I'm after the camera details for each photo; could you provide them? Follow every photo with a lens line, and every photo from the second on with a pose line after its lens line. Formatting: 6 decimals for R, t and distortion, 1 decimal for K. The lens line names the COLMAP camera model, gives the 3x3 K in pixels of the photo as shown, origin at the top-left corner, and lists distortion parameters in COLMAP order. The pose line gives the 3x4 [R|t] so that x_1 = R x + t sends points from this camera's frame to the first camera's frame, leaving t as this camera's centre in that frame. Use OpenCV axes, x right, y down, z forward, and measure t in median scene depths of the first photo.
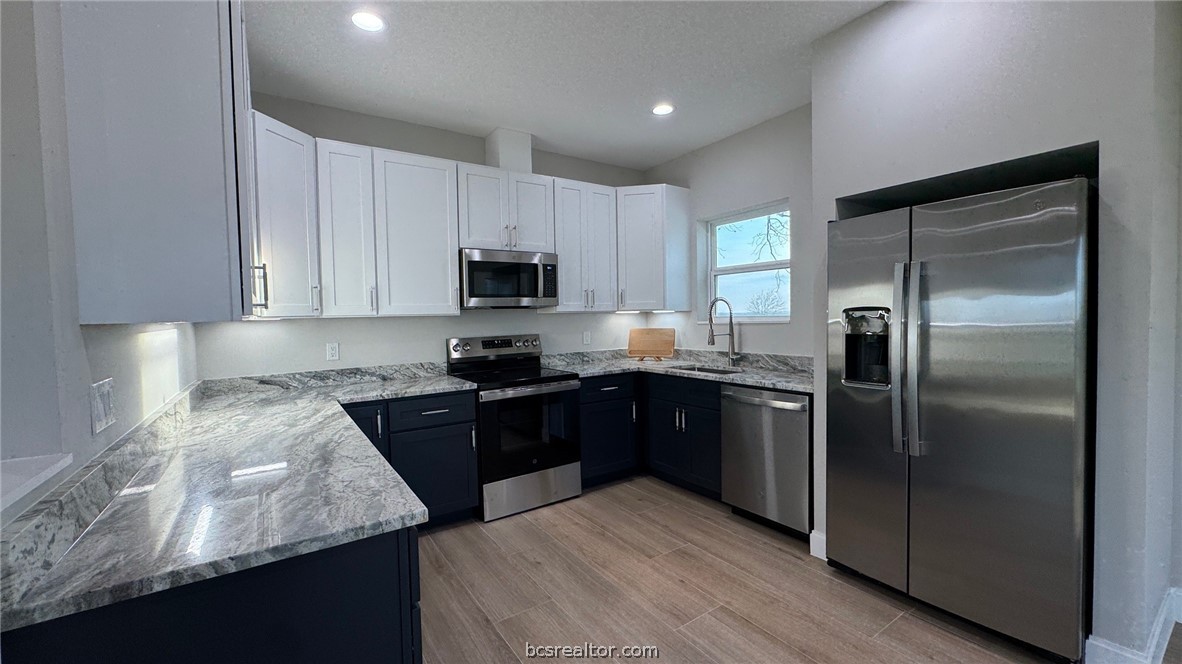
lens RADIAL K [[474.5, 0, 587.3], [0, 474.5, 332.7], [0, 0, 1]] dist [-0.000379, 0.000691]
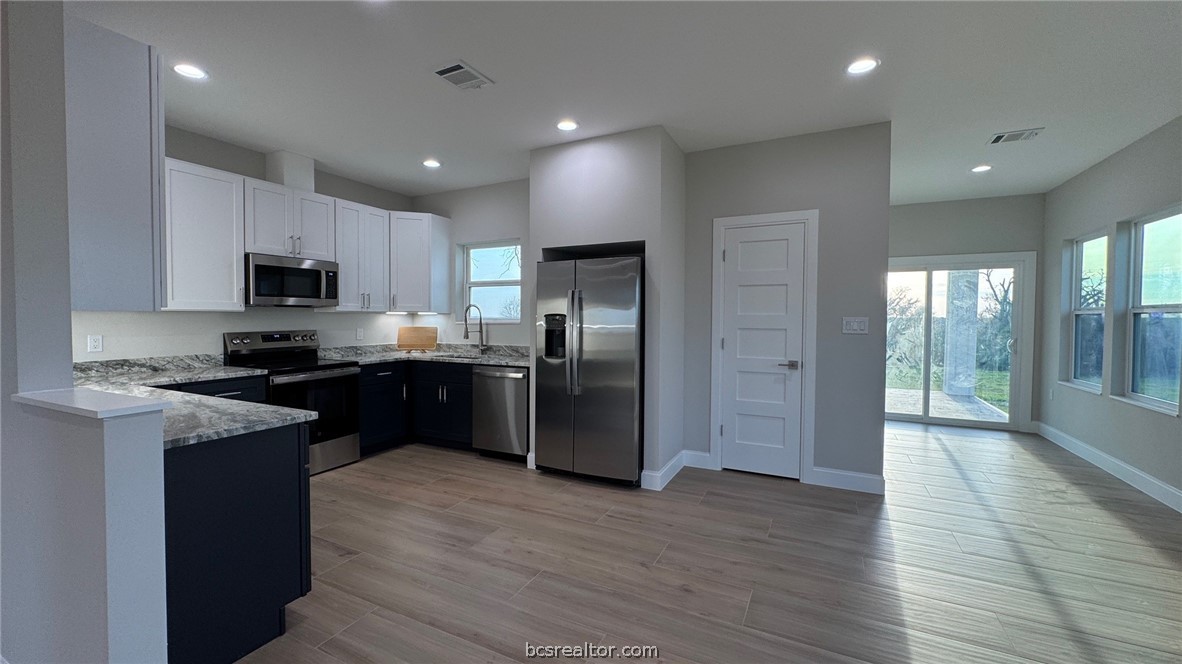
lens RADIAL K [[474.5, 0, 587.8], [0, 474.5, 330.5], [0, 0, 1]] dist [-0.000379, 0.000691]
pose [[0.874184, 0.010038, 0.485491, -0.098490], [-0.004126, 0.999904, -0.013243, 0.019586], [-0.485577, 0.009573, 0.874141, -0.375328]]
